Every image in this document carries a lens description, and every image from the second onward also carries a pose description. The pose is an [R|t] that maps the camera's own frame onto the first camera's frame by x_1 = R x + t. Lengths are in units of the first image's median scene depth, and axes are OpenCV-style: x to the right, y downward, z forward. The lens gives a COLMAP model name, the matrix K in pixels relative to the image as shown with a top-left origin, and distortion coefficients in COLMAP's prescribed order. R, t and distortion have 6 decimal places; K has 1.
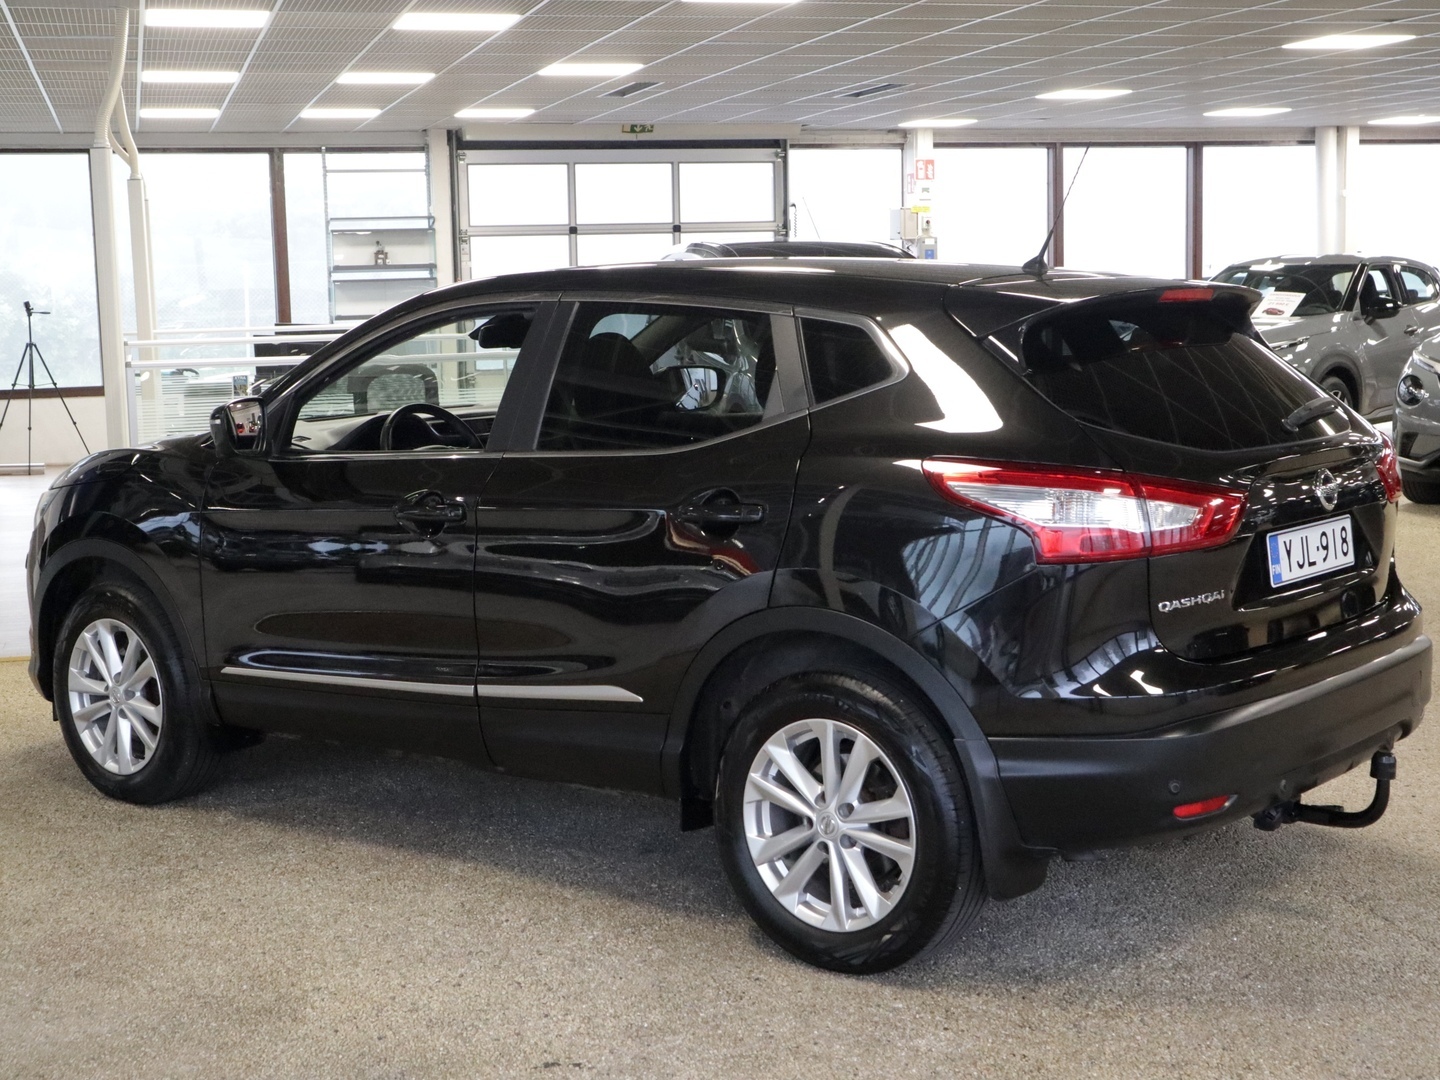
lens RADIAL K [[2075.3, 0, 720.0], [0, 2075.3, 540.0], [0, 0, 1]] dist [0.011969, 0.013482]
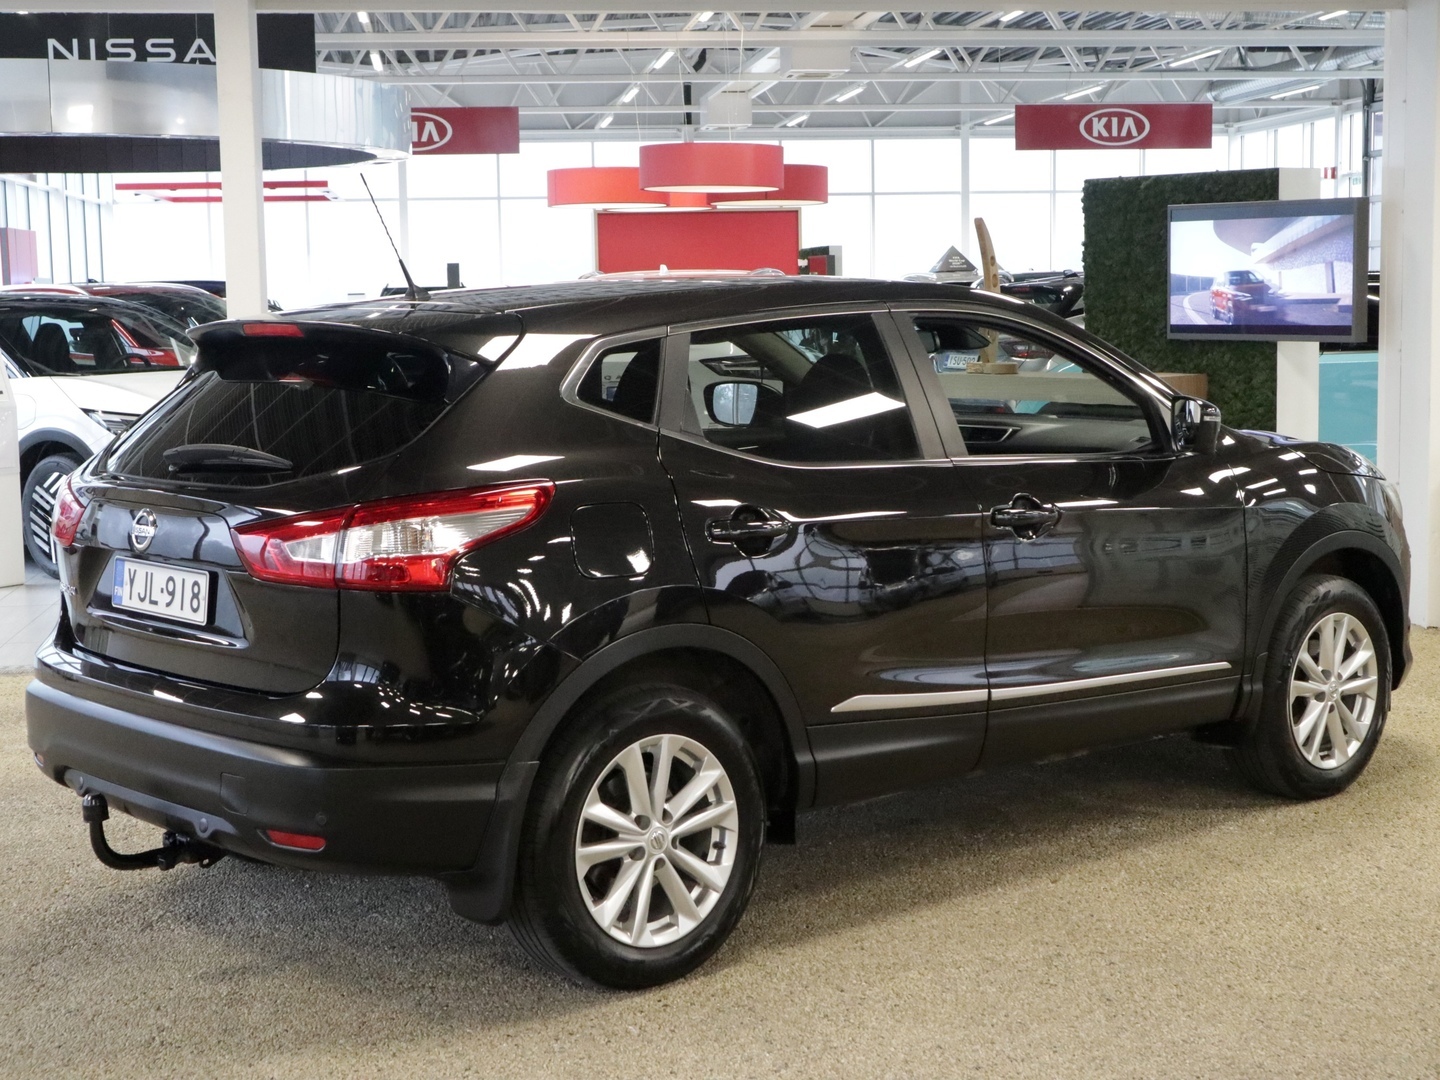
lens RADIAL K [[2141.0, 0, 720.0], [0, 2141.0, 540.0], [0, 0, 1]] dist [-0.006728, 0.002670]
pose [[-0.141737, 0.132399, -0.981010, 1.246812], [-0.111088, 0.982628, 0.148667, -0.200636], [0.983651, 0.130050, -0.124567, 1.384209]]
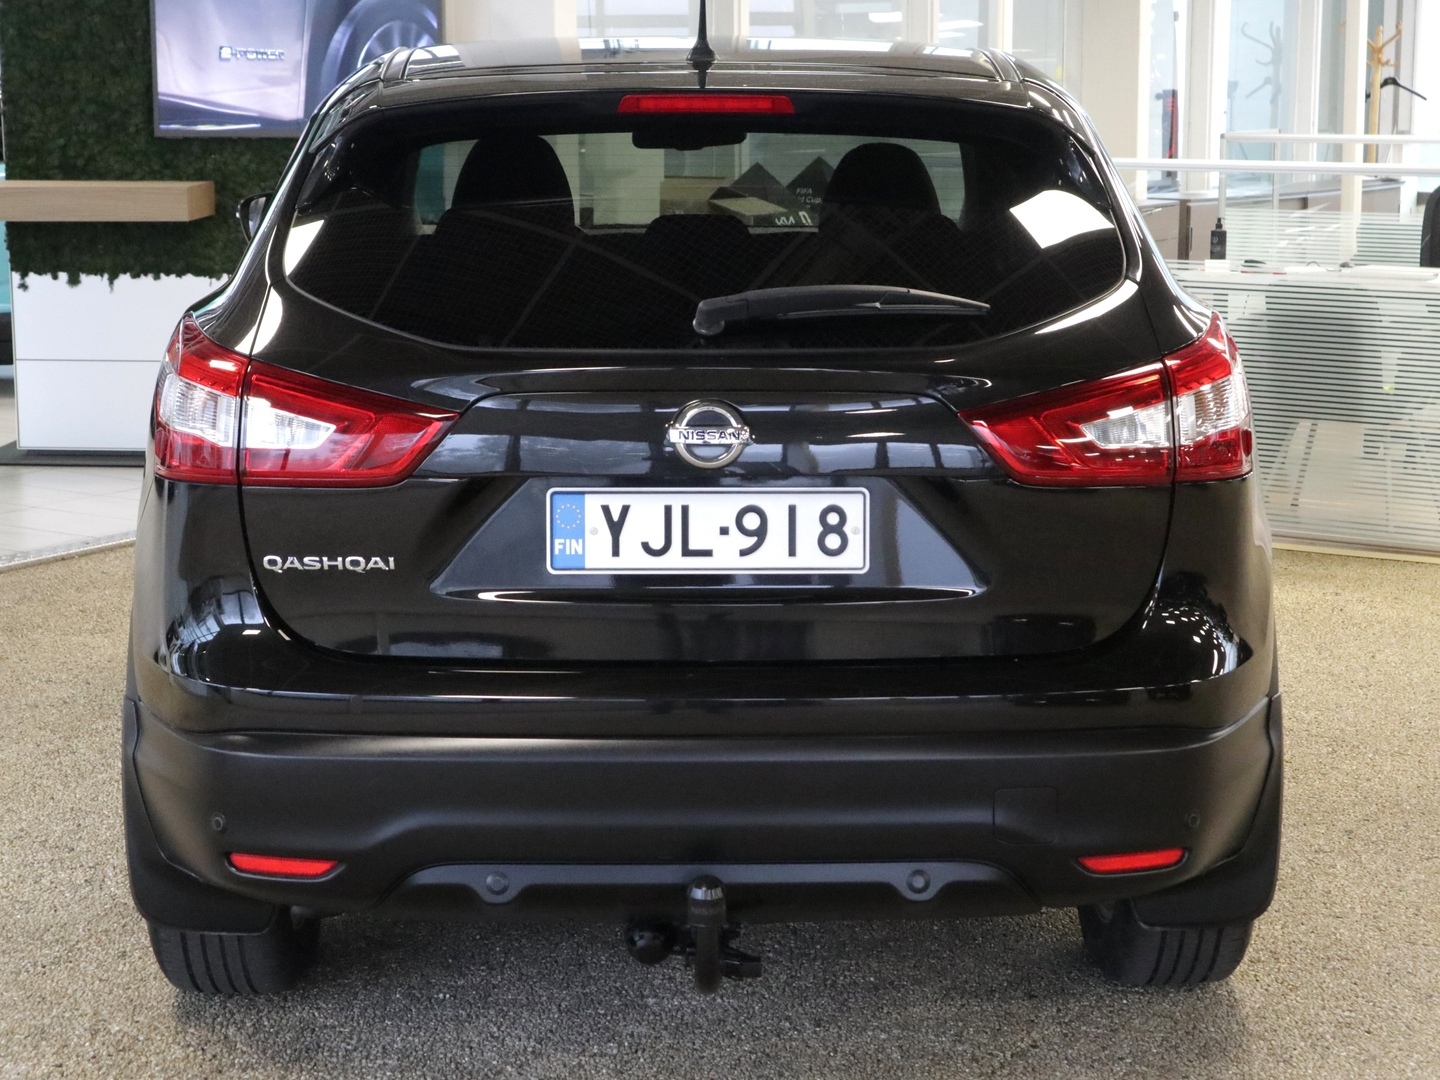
lens RADIAL K [[2553.5, 0, 720.0], [0, 2553.5, 540.0], [0, 0, 1]] dist [-0.007555, -0.029124]
pose [[0.636202, 0.153285, -0.756142, 0.847050], [-0.107601, 0.988115, 0.109778, -0.074457], [0.763982, 0.011521, 0.645134, 0.520464]]
